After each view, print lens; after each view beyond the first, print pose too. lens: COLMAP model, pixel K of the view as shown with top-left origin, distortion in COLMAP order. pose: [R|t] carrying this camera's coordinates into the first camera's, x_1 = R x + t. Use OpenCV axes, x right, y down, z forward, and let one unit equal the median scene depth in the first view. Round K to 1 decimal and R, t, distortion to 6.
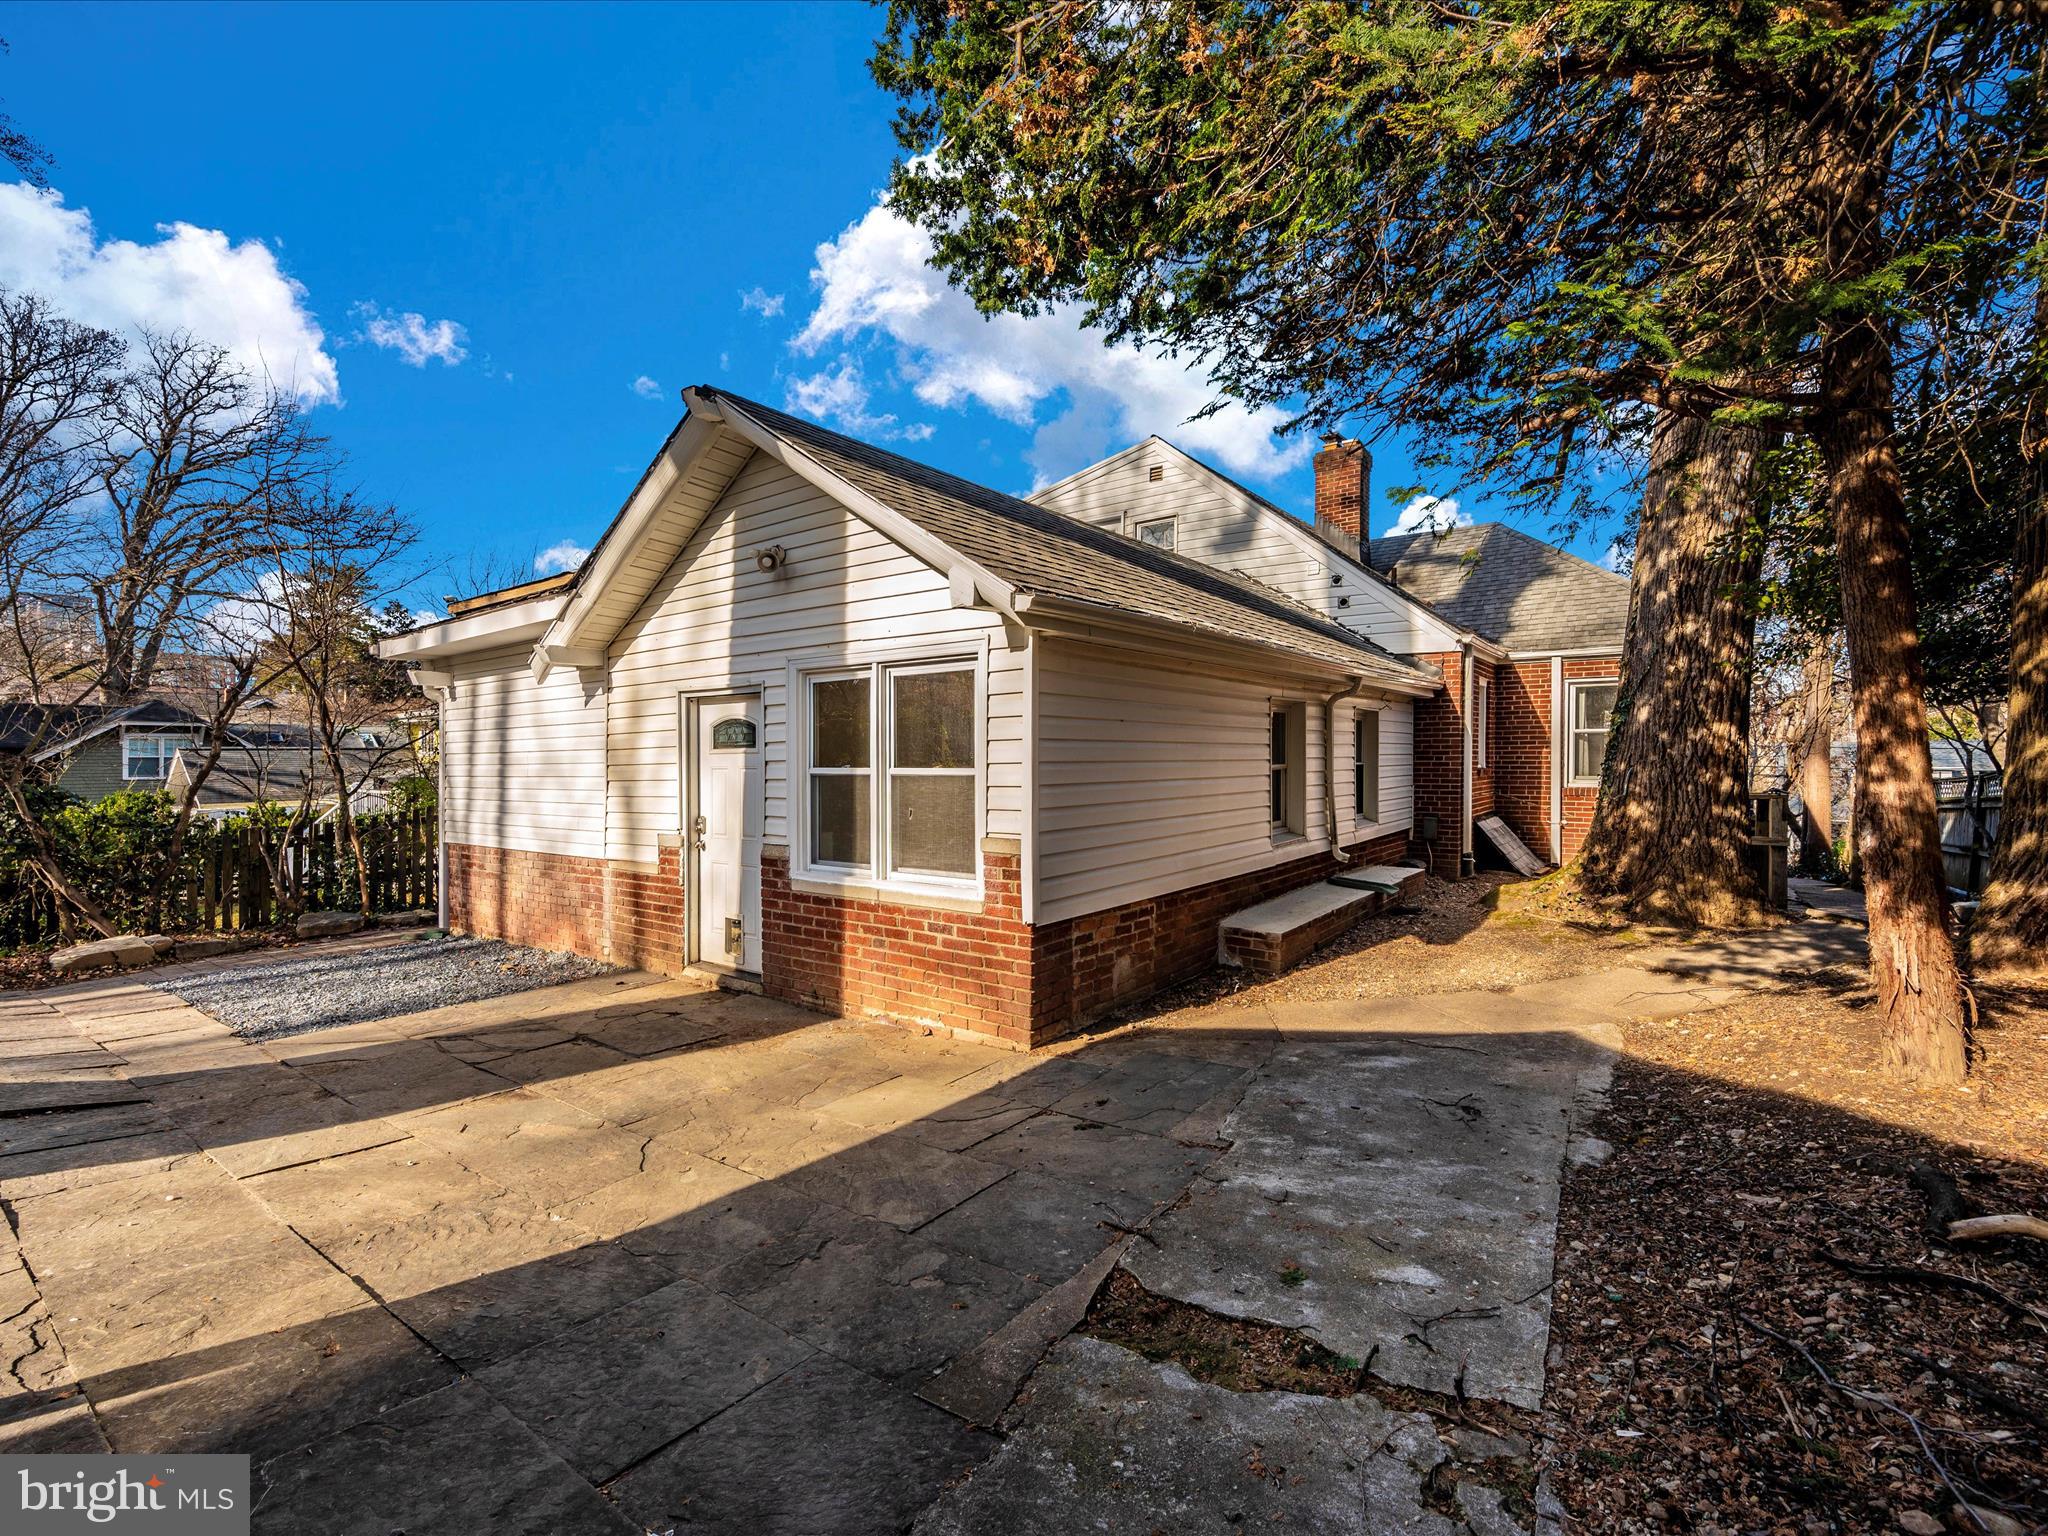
lens RADIAL K [[921.0, 0, 1024.0], [0, 921.0, 768.0], [0, 0, 1]] dist [0.000515, -0.000141]
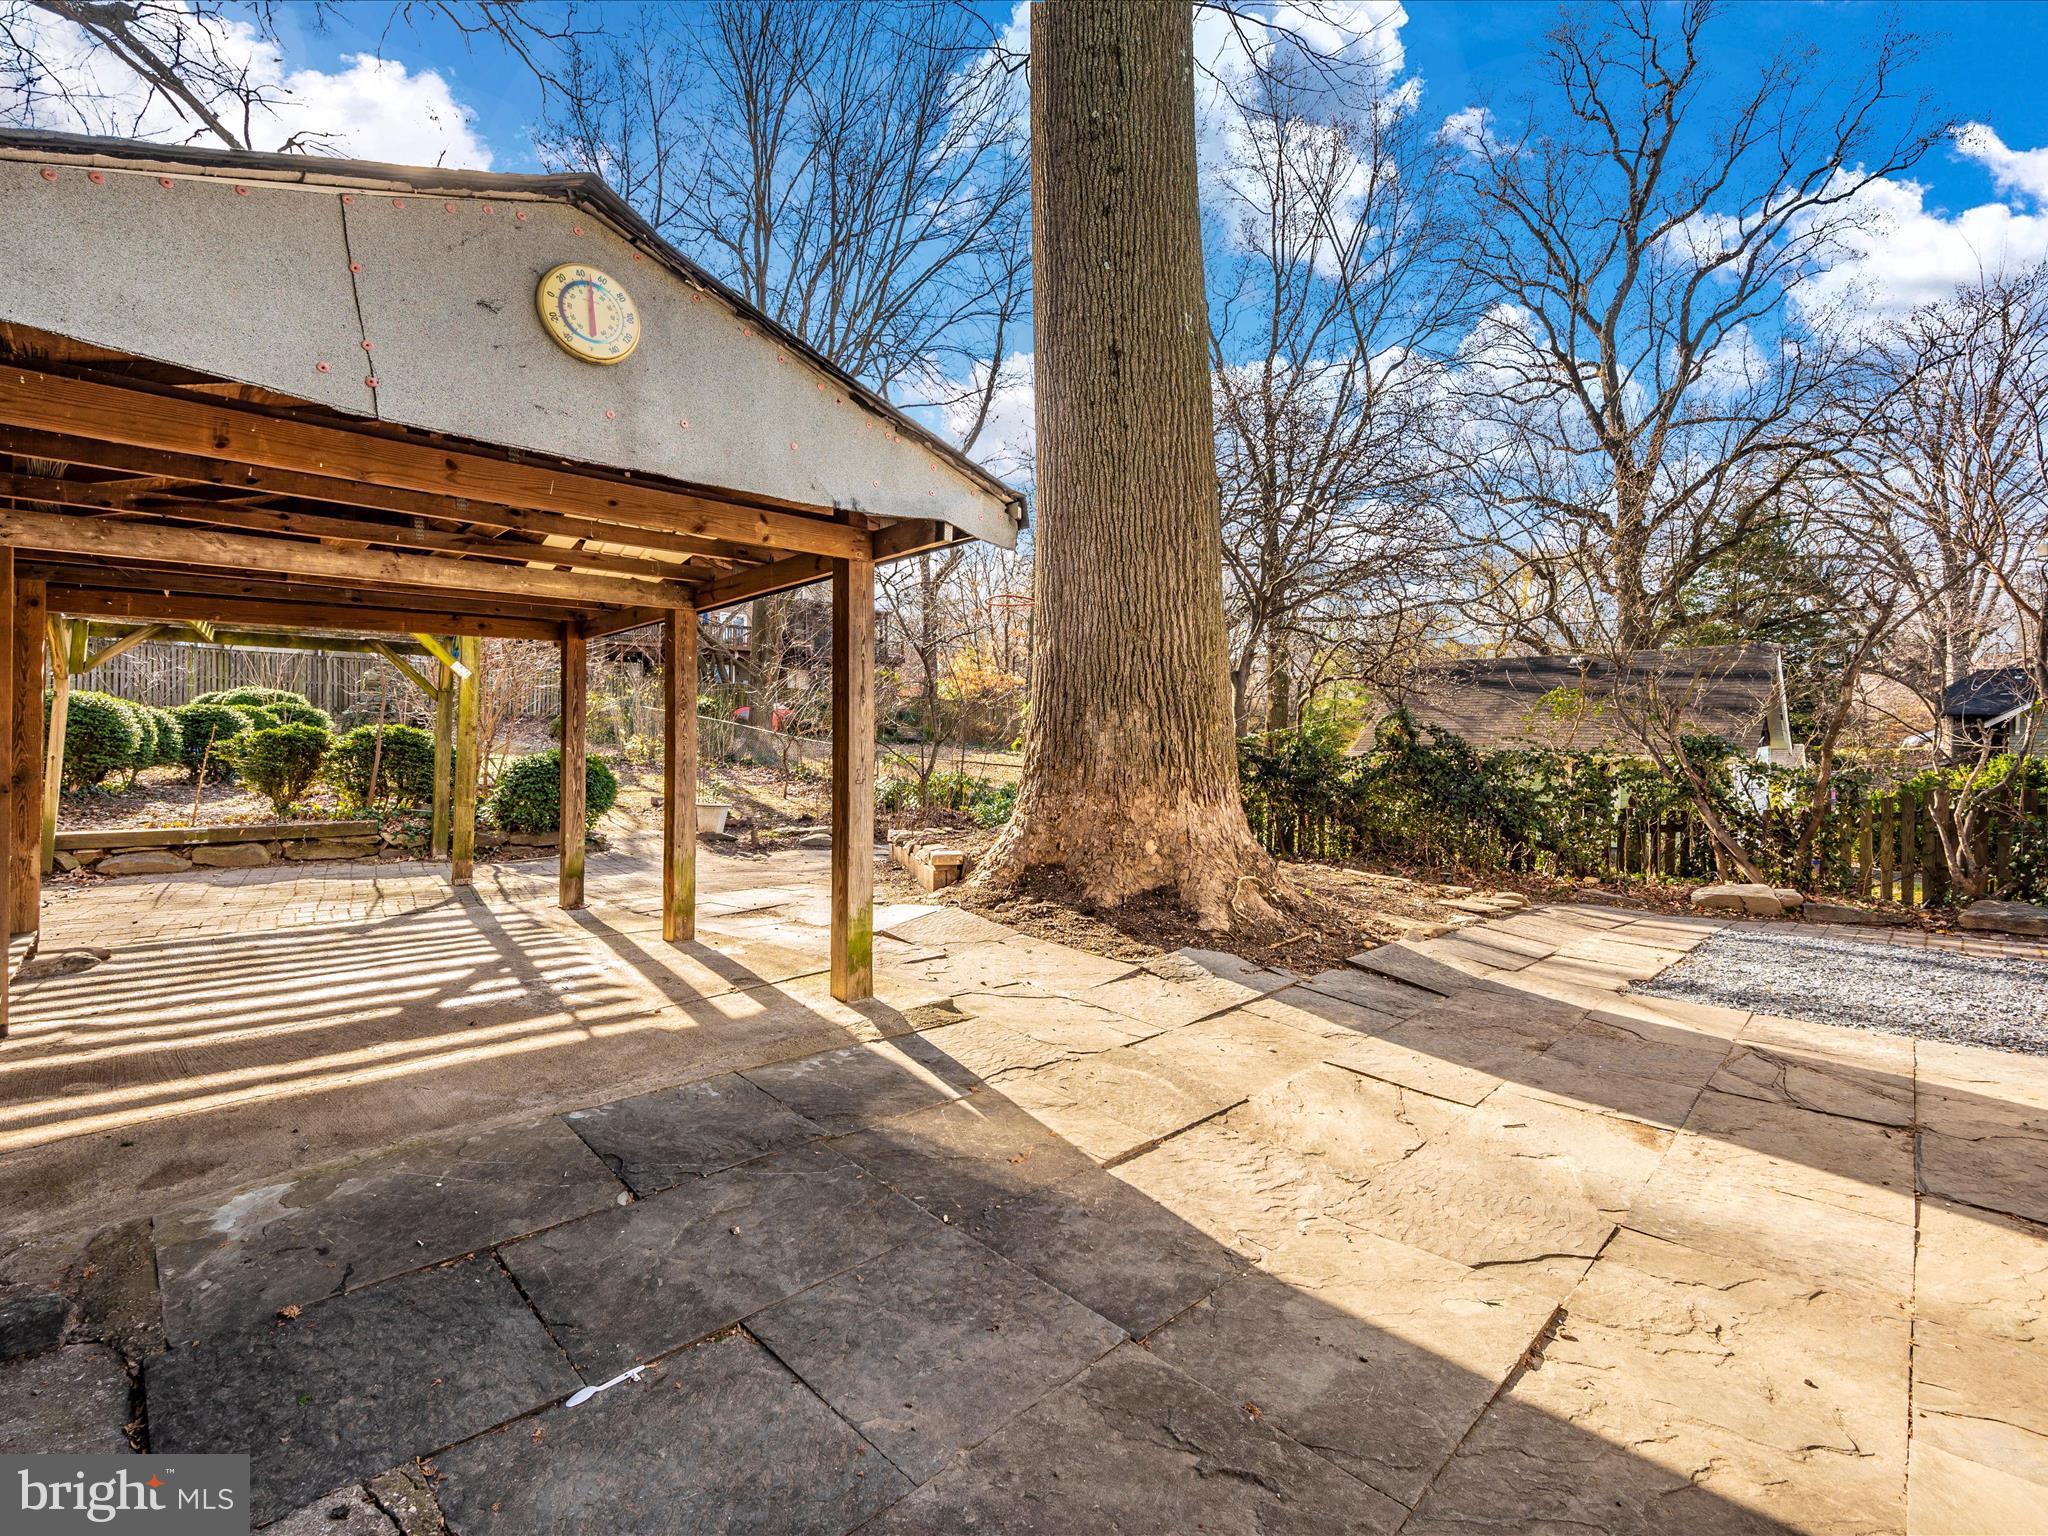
lens RADIAL K [[921.0, 0, 1024.0], [0, 921.0, 768.0], [0, 0, 1]] dist [0.000515, -0.000141]
pose [[-0.115035, 0.032568, -0.992827, 0.292520], [-0.002354, 0.999451, 0.033058, 0.058014], [0.993359, 0.006140, -0.114895, 0.794842]]
